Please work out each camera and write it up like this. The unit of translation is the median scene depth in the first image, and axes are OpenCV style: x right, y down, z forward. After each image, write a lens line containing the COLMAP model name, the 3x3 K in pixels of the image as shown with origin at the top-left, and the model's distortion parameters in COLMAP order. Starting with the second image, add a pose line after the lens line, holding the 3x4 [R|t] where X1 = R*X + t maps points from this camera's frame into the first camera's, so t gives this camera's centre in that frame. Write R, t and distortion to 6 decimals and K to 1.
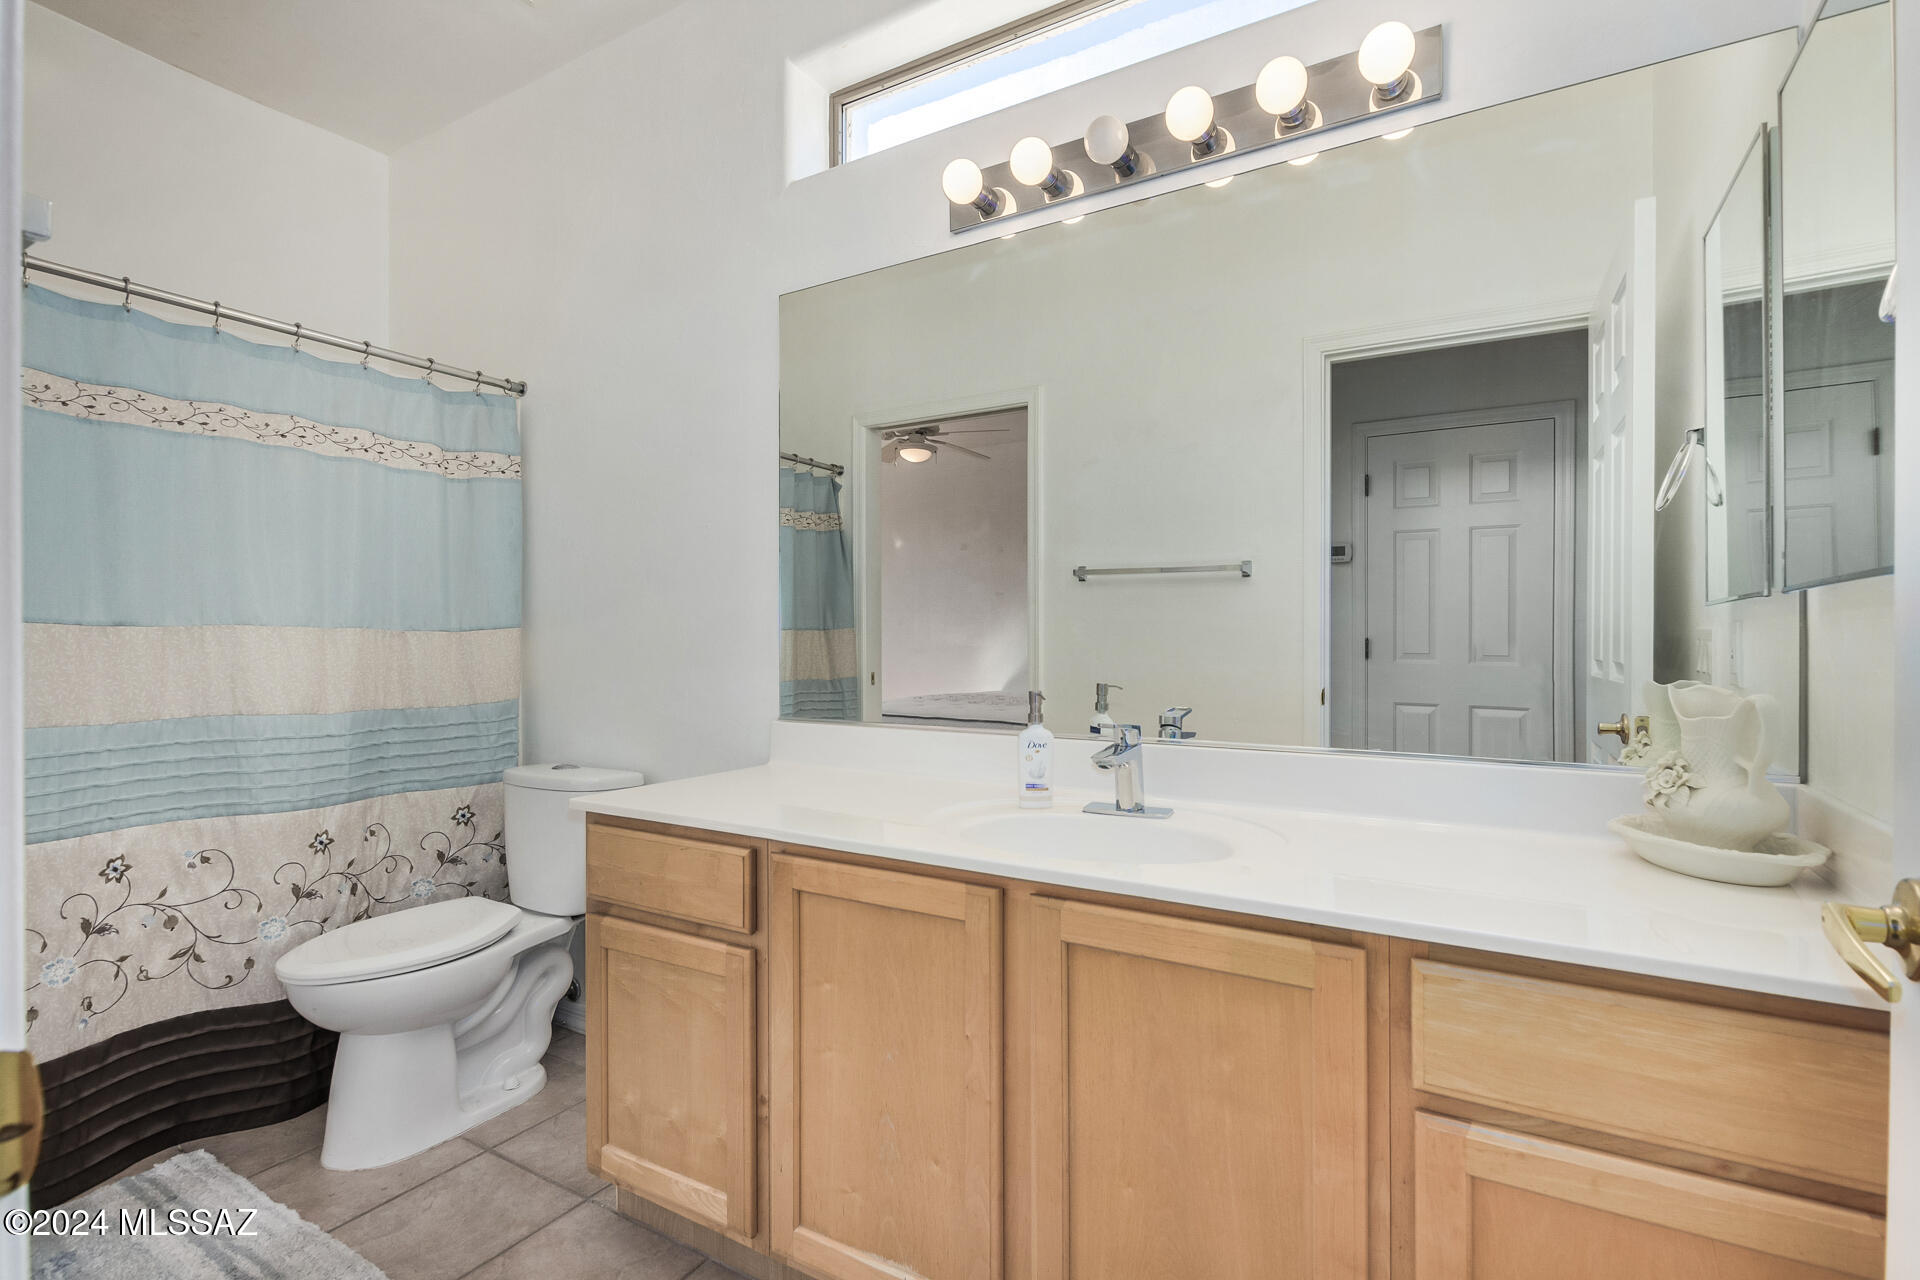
lens RADIAL K [[891.4, 0, 984.0], [0, 891.4, 641.6], [0, 0, 1]] dist [0.011817, -0.004976]
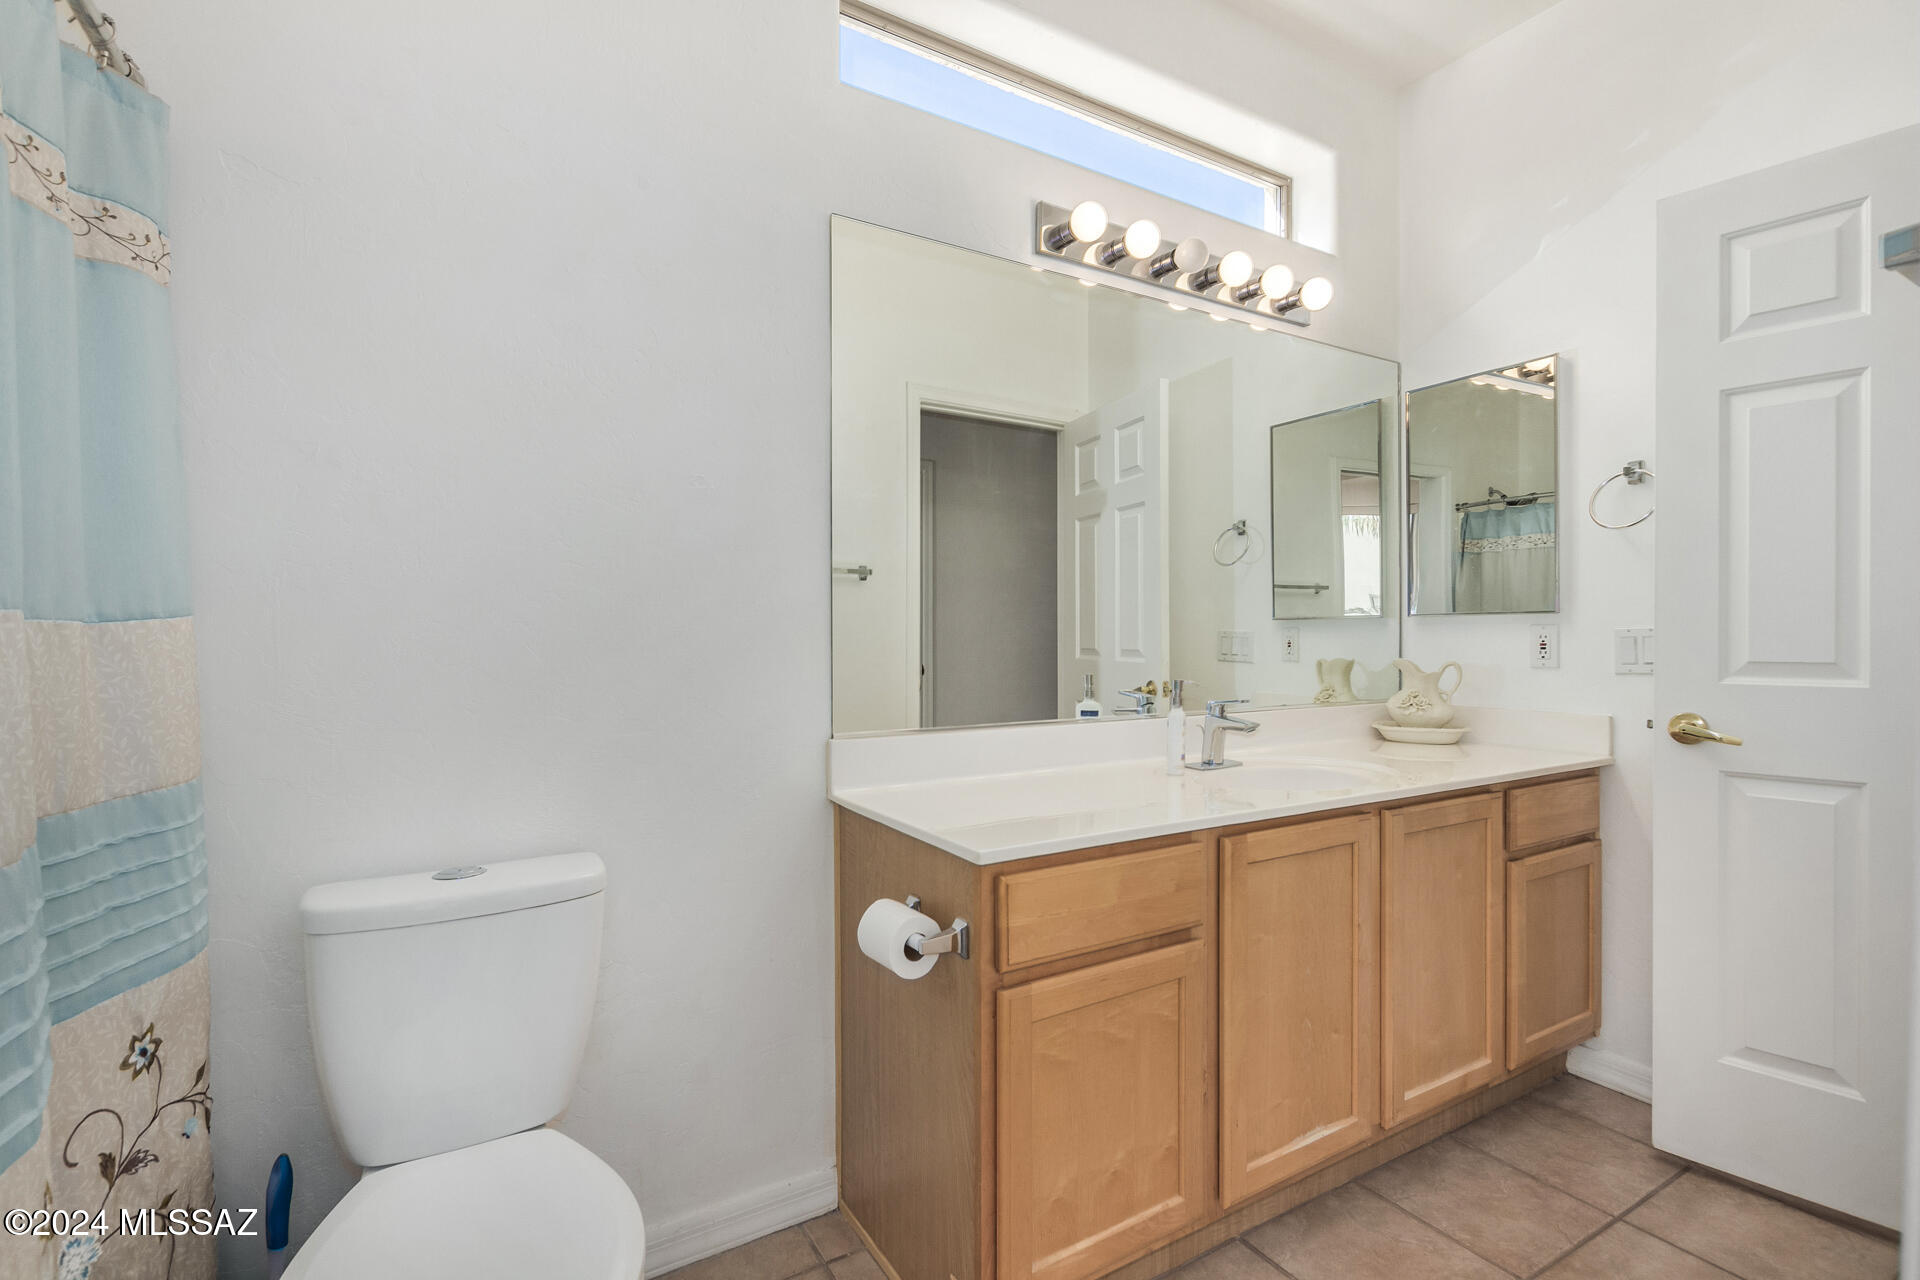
lens RADIAL K [[891.4, 0, 984.8], [0, 891.4, 637.3], [0, 0, 1]] dist [0.011817, -0.004976]
pose [[0.464448, -0.001019, 0.885600, -0.846651], [0.002426, 0.999997, -0.000122, -0.003143], [-0.885597, 0.002205, 0.464449, 0.484082]]
